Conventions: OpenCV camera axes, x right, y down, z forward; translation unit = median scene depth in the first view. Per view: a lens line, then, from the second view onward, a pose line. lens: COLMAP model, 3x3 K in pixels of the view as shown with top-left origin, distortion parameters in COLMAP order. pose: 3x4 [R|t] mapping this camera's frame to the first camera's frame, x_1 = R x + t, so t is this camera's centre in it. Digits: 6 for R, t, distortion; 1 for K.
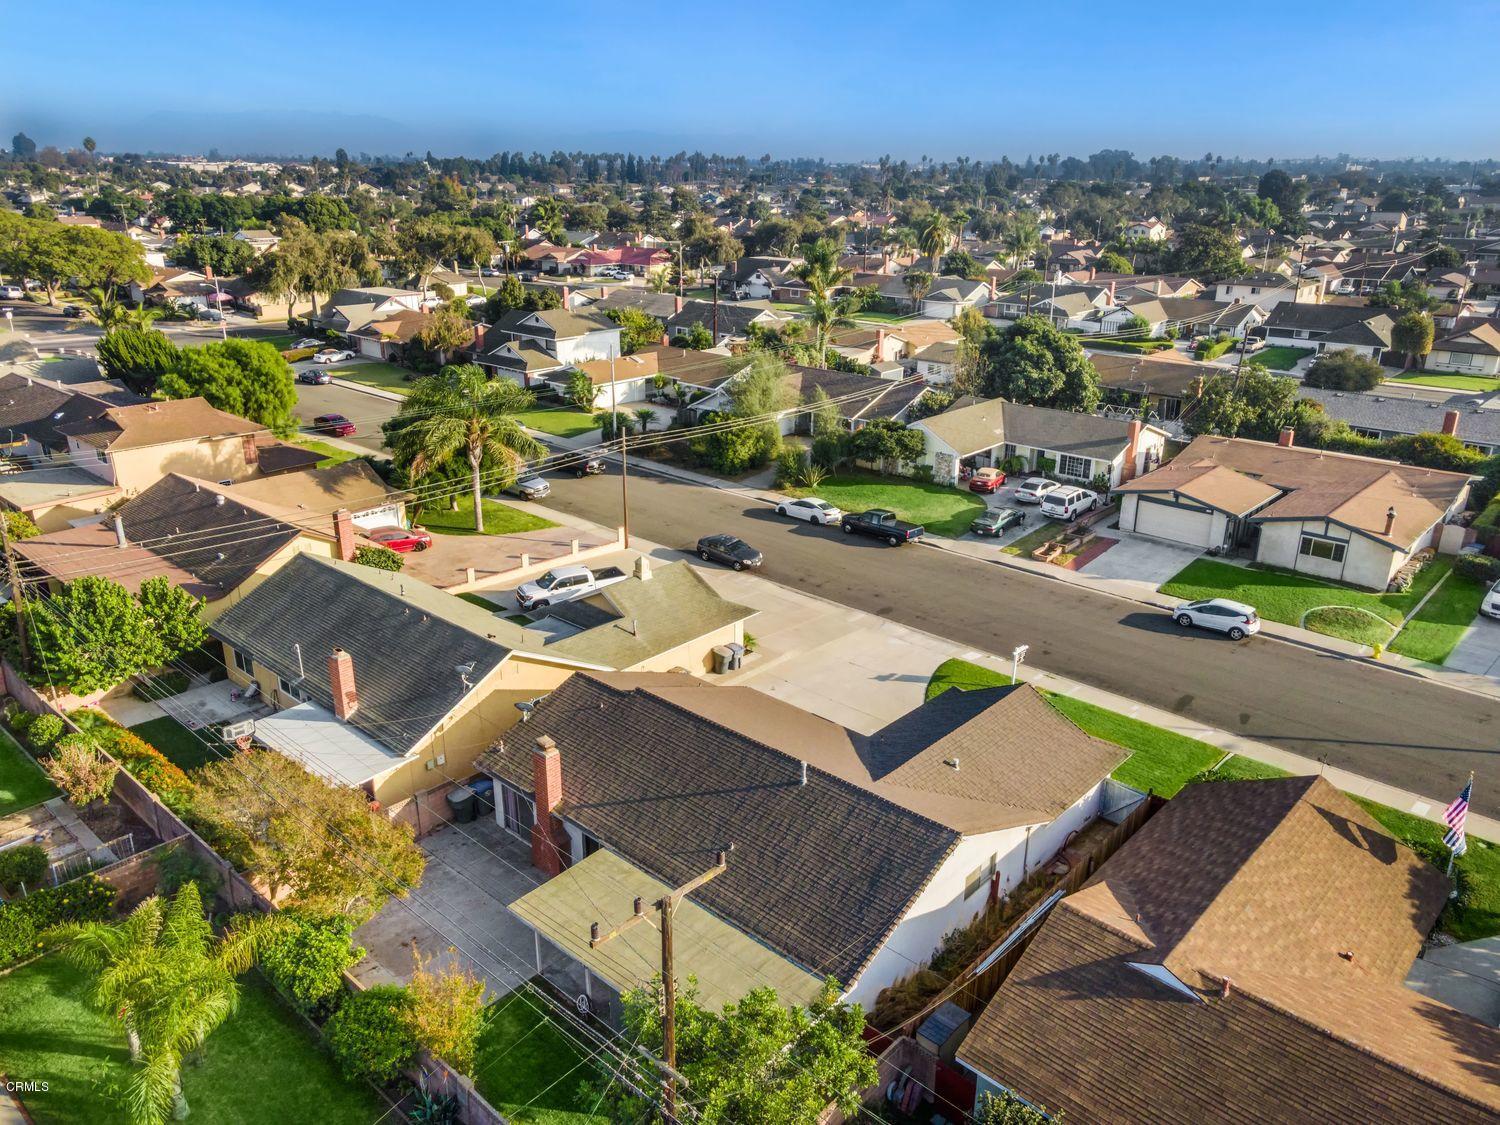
lens RADIAL K [[1104.4, 0, 754.2], [0, 1104.4, 562.6], [0, 0, 1]] dist [0.026356, 0.032564]
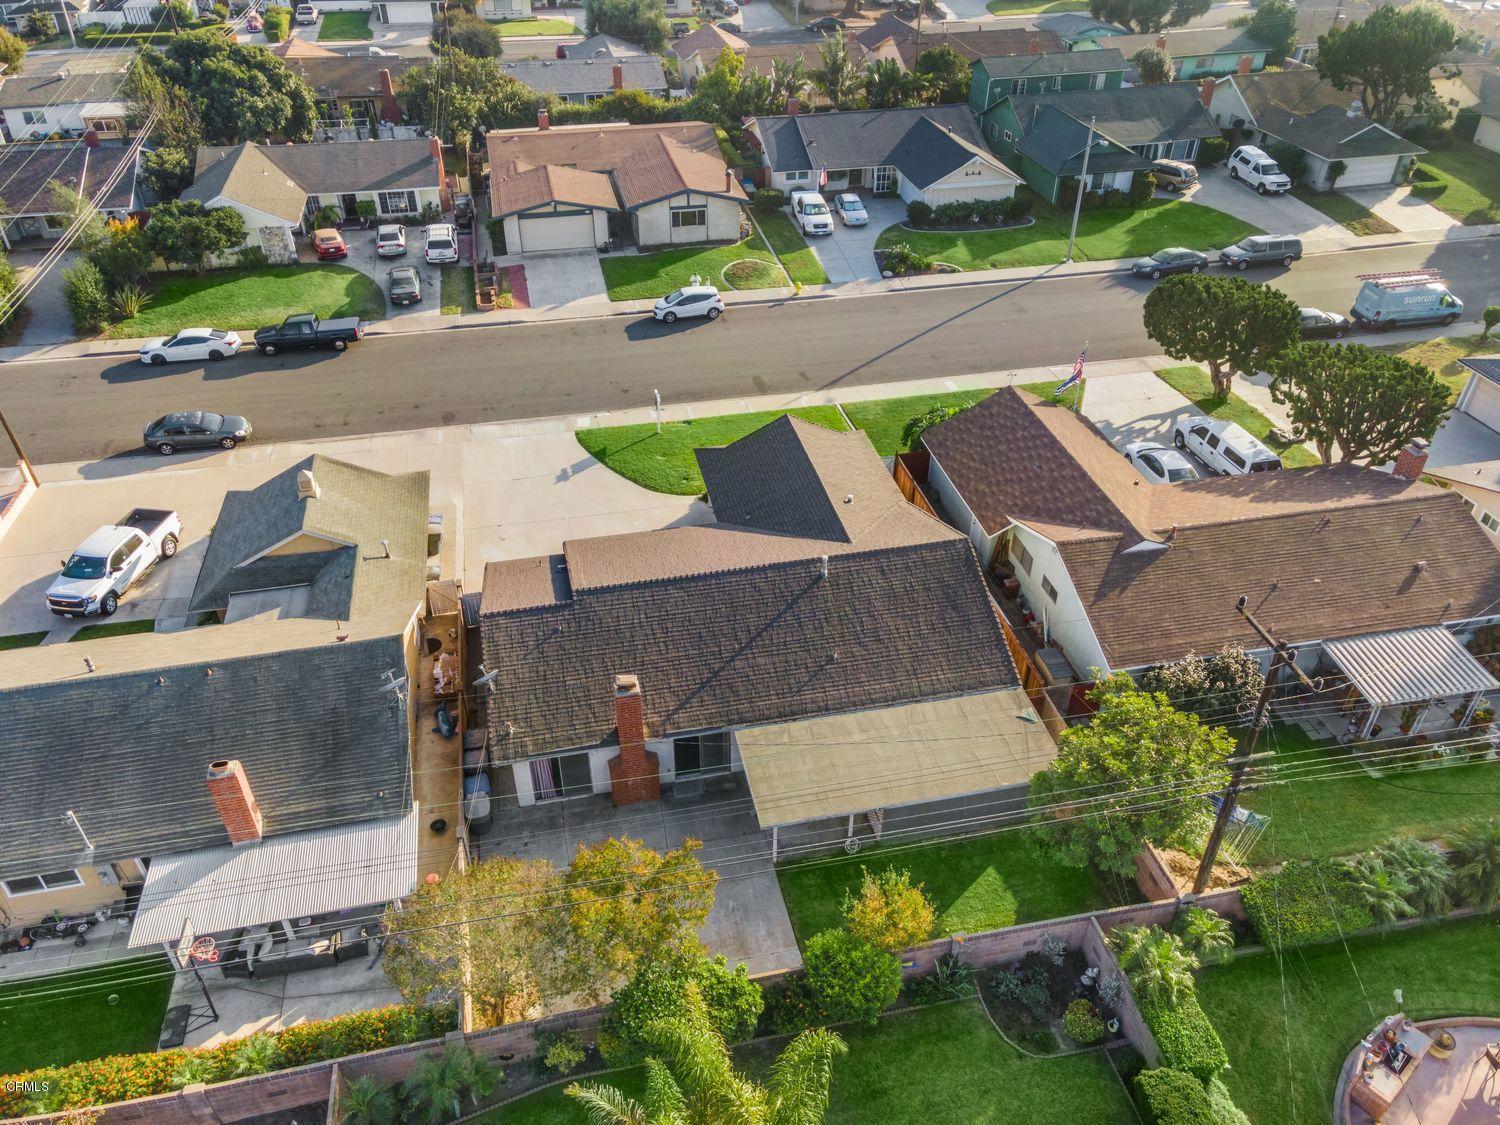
lens RADIAL K [[1104.4, 0, 759.7], [0, 1104.4, 555.9], [0, 0, 1]] dist [0.026356, 0.032564]
pose [[0.577657, -0.482457, 0.658443, -0.355727], [0.280626, 0.874849, 0.394827, -0.132841], [-0.766525, -0.043298, 0.640753, 0.186572]]
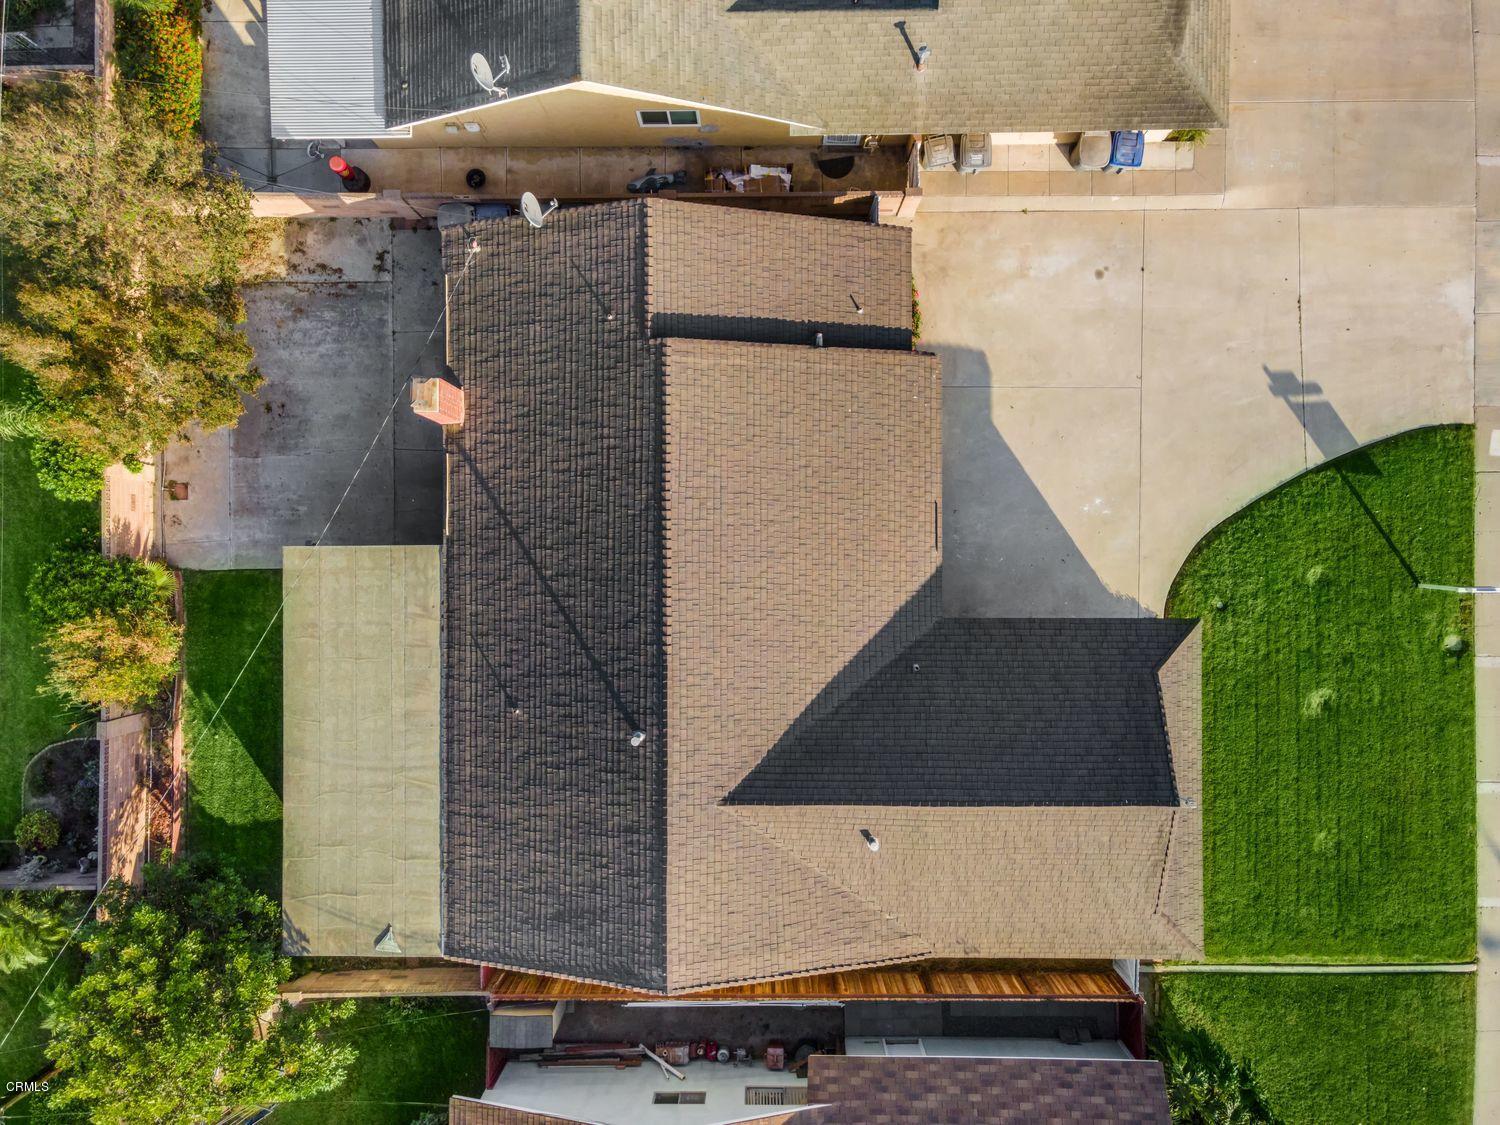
lens RADIAL K [[1104.4, 0, 750.4], [0, 1104.4, 568.1], [0, 0, 1]] dist [0.026356, 0.032564]
pose [[0.672573, 0.739924, -0.012580, 0.010645], [-0.238273, 0.232616, 0.942929, -0.246251], [0.700622, -0.631191, 0.332755, 0.456901]]
